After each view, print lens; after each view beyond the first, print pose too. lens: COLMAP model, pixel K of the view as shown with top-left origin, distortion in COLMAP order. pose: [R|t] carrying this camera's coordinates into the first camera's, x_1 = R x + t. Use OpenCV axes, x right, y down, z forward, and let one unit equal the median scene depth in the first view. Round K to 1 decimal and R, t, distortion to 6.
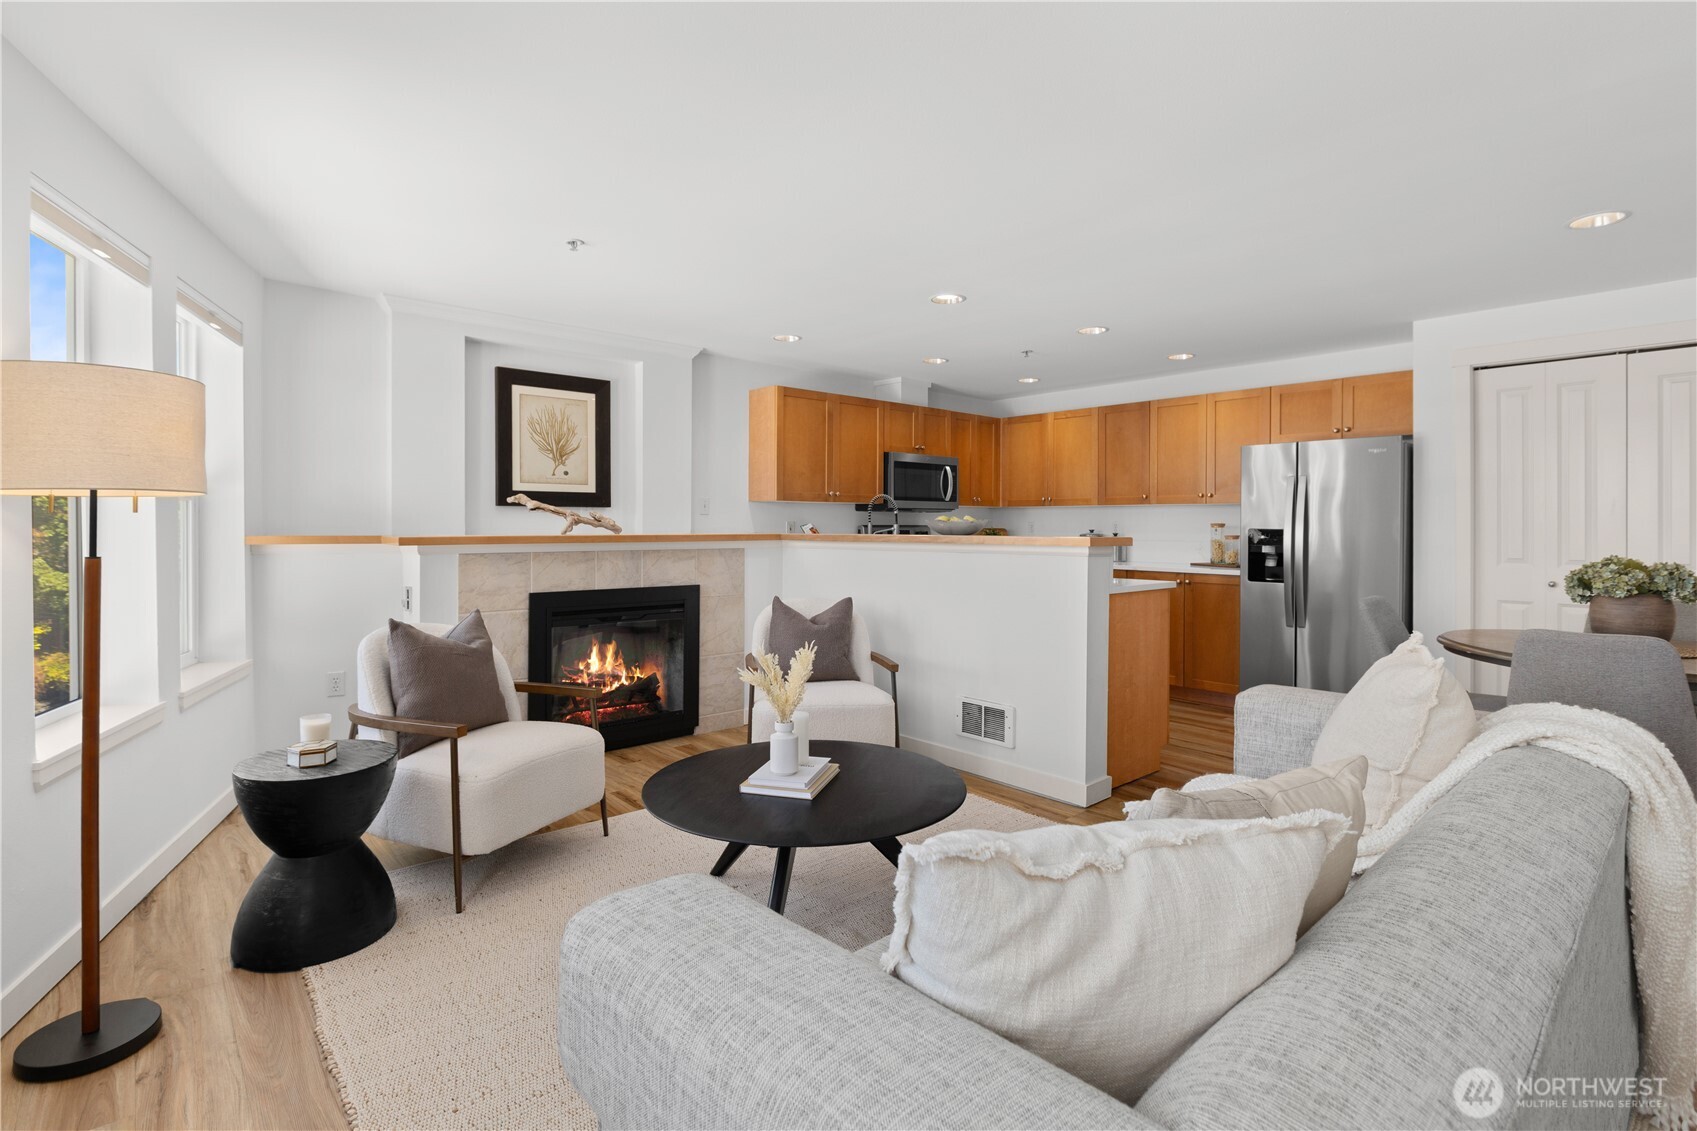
lens RADIAL K [[806.7, 0, 851.2], [0, 806.7, 519.8], [0, 0, 1]] dist [-0.022501, -0.000026]
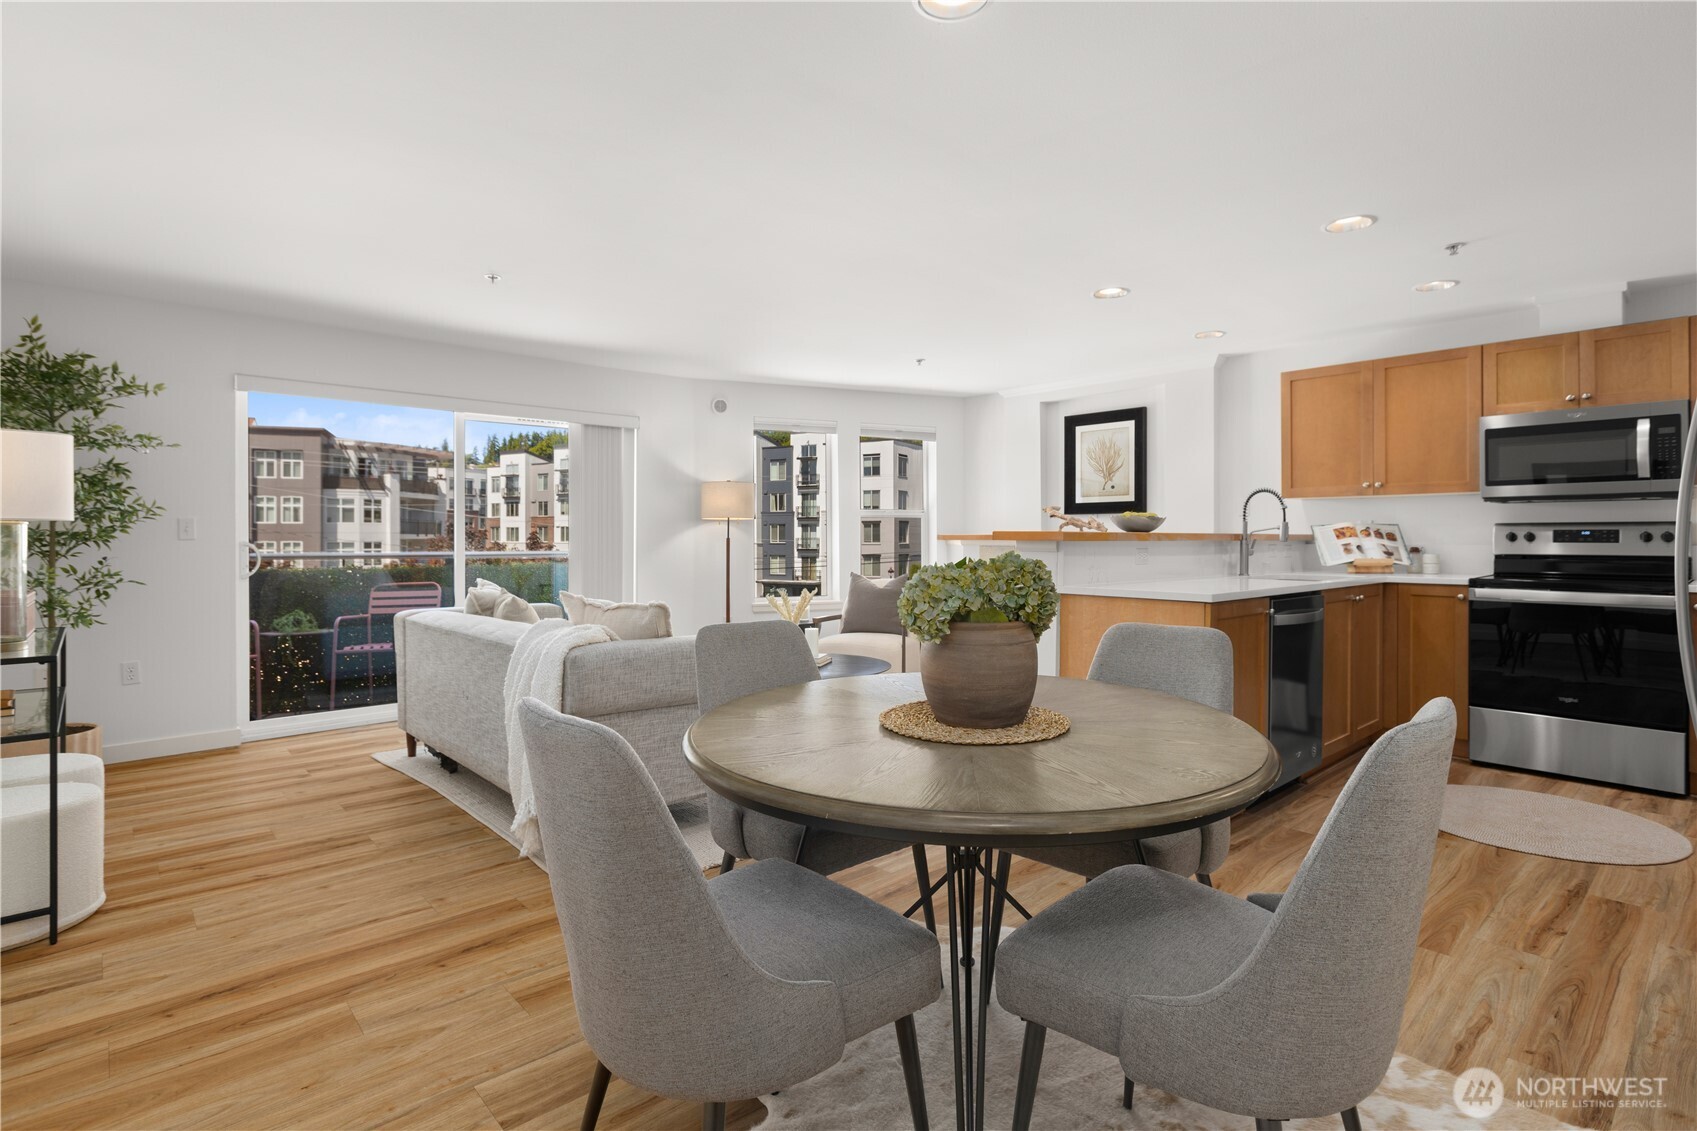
lens RADIAL K [[838.0, 0, 854.0], [0, 838.0, 534.9], [0, 0, 1]] dist [-0.000946, -0.000295]
pose [[0.012337, -0.002104, -0.999922, 1.007809], [0.010257, 0.999945, -0.001978, 0.017219], [0.999871, -0.010232, 0.012358, 0.589672]]
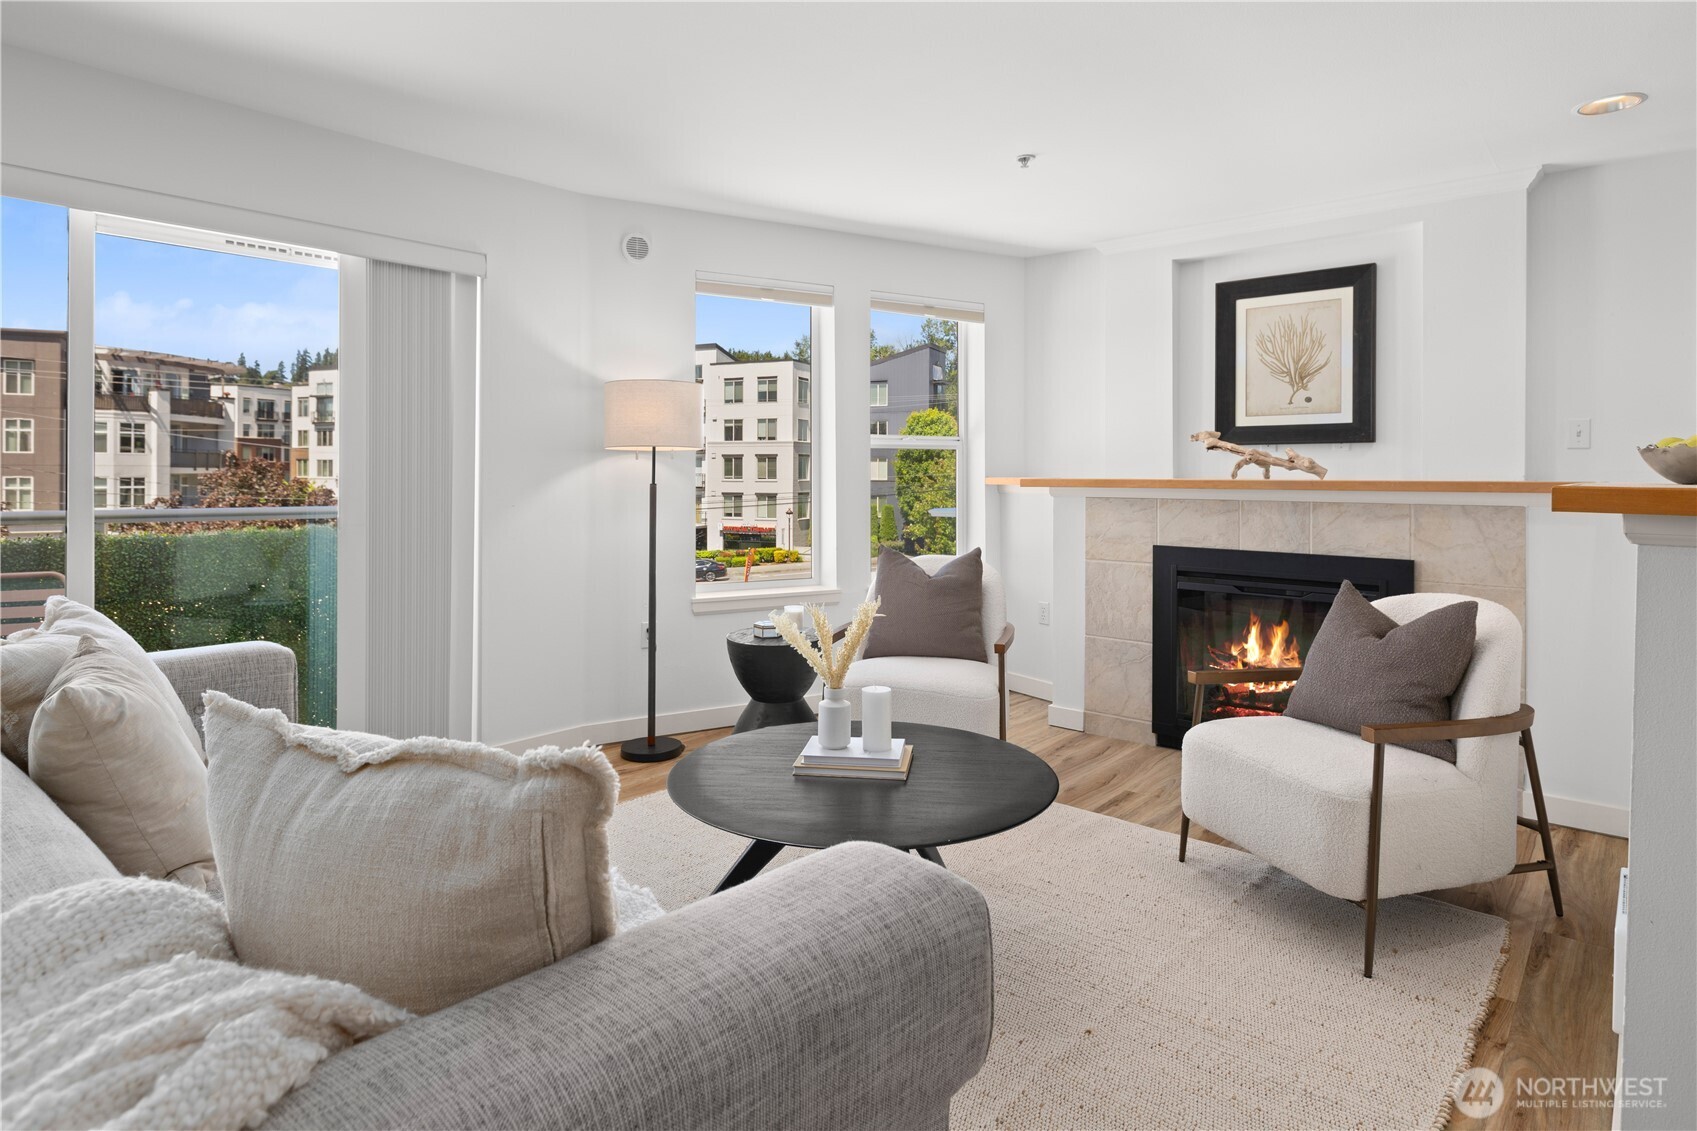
lens RADIAL K [[937.4, 0, 849.9], [0, 937.4, 470.7], [0, 0, 1]] dist [0.001910, 0.000734]
pose [[0.131500, -0.001216, -0.991315, 0.489777], [0.006923, 0.999976, -0.000308, 0.007228], [0.991292, -0.006823, 0.131505, 0.463850]]
